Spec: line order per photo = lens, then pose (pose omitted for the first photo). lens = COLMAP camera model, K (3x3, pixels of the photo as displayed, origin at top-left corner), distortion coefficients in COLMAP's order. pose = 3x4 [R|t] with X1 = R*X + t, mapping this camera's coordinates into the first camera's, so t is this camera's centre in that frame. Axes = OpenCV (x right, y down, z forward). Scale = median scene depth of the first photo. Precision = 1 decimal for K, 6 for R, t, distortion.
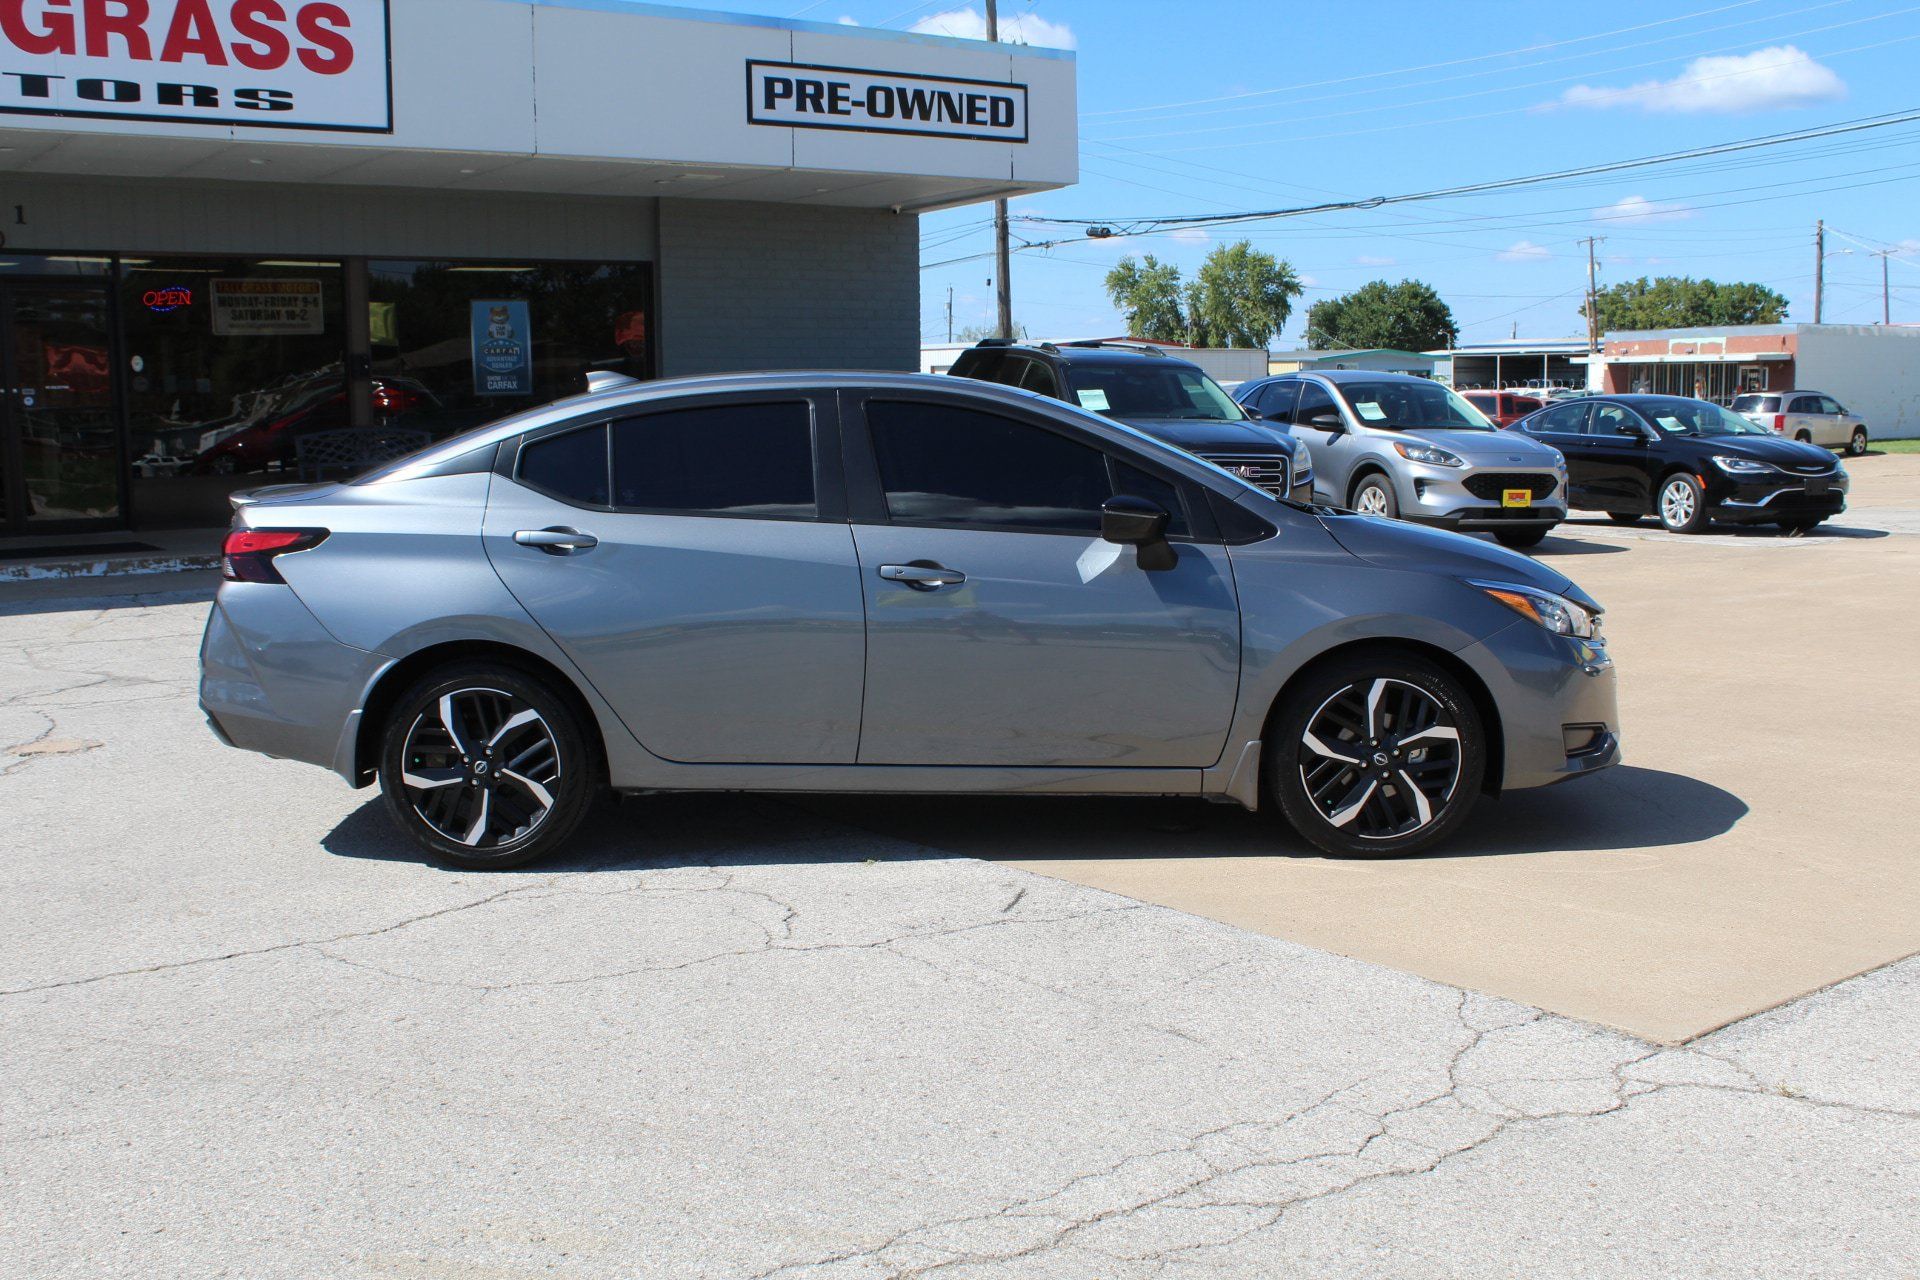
lens RADIAL K [[1988.1, 0, 956.0], [0, 1988.1, 630.9], [0, 0, 1]] dist [-0.126217, 0.158340]
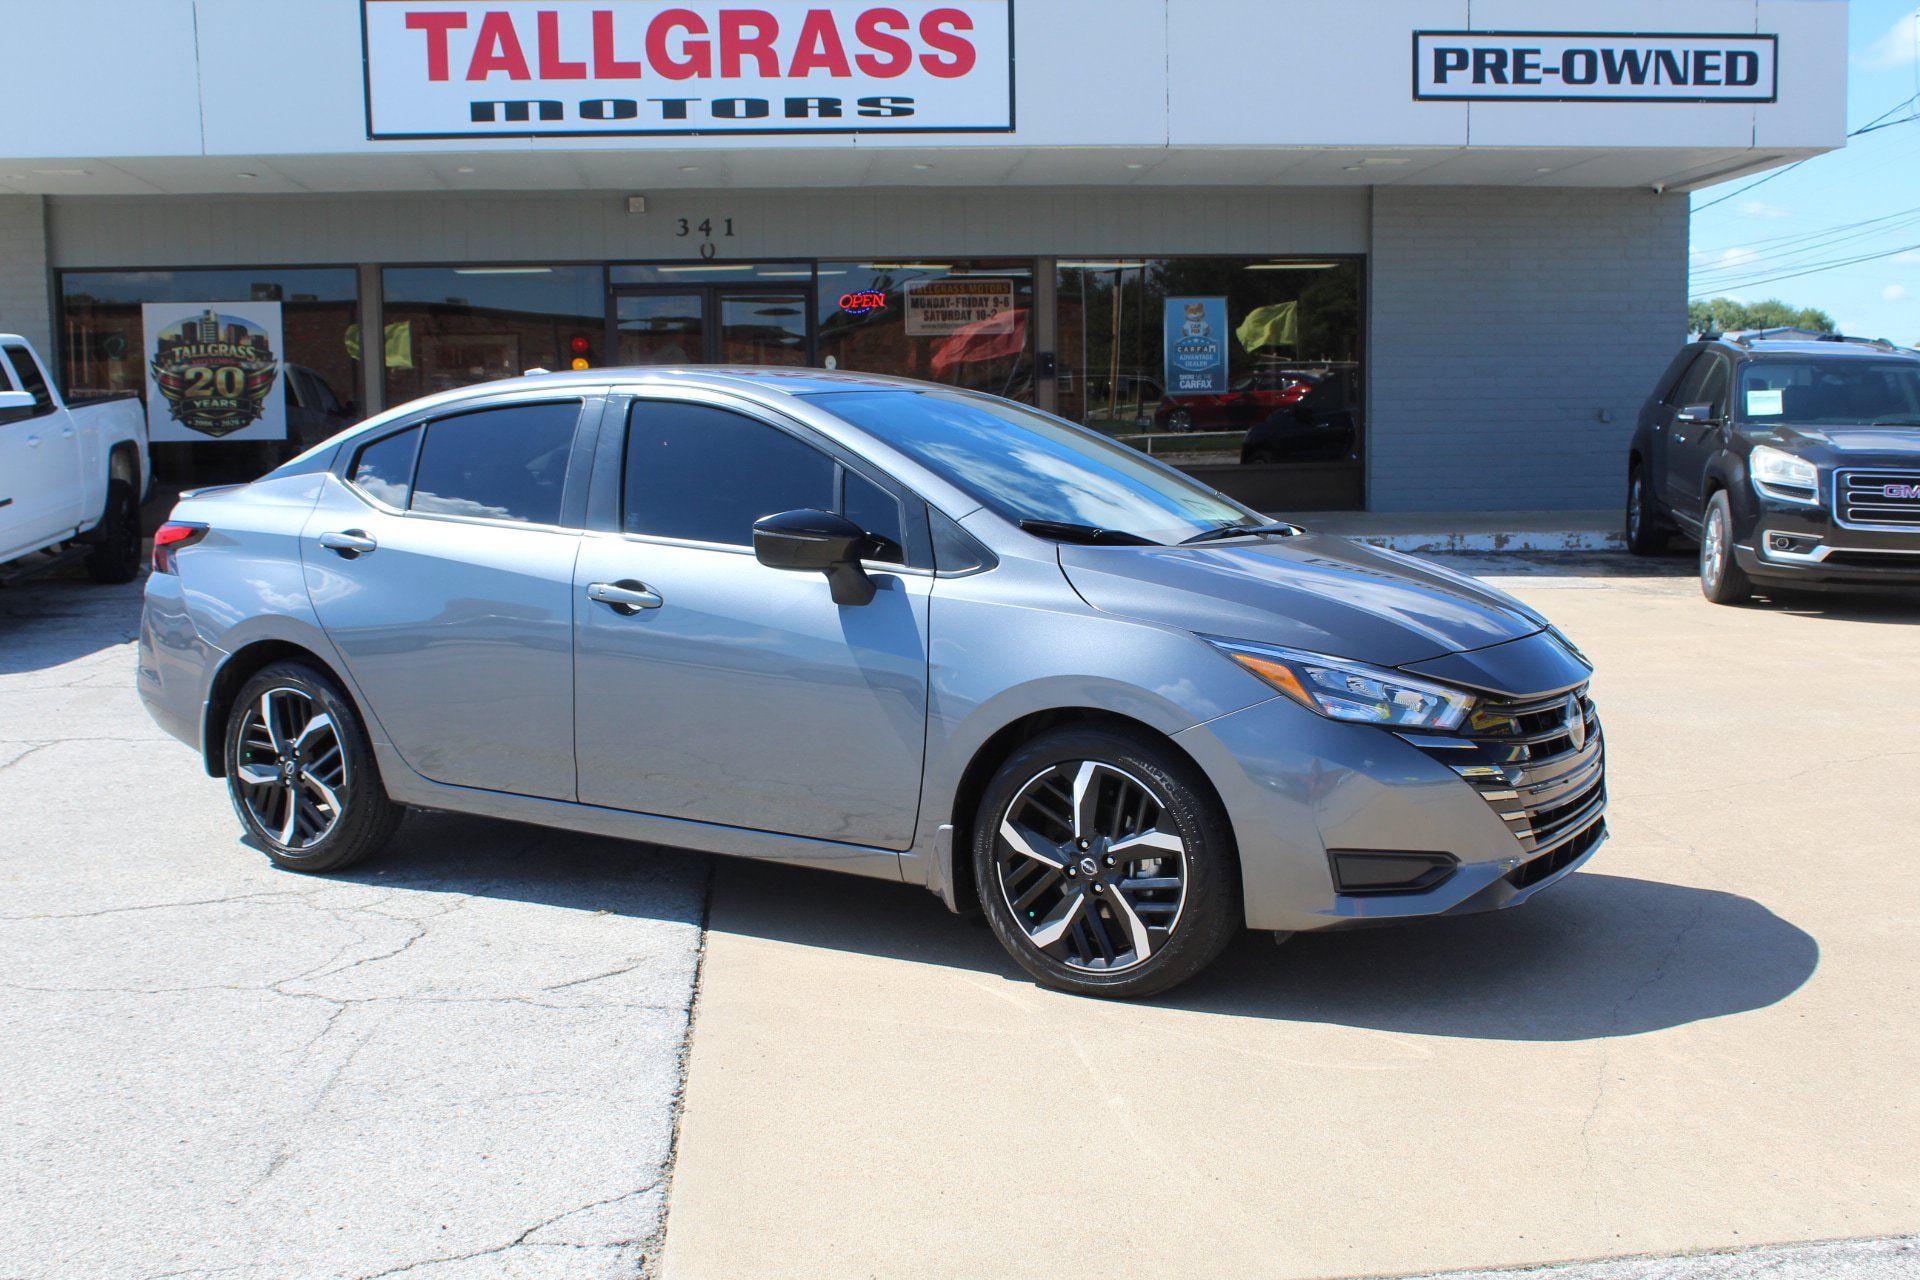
lens RADIAL K [[1988.1, 0, 956.0], [0, 1988.1, 630.9], [0, 0, 1]] dist [-0.126217, 0.158340]
pose [[0.862377, 0.056800, -0.503070, 0.216469], [-0.057107, 0.998258, 0.014815, -0.013512], [0.503035, 0.015953, 0.864119, 0.122761]]
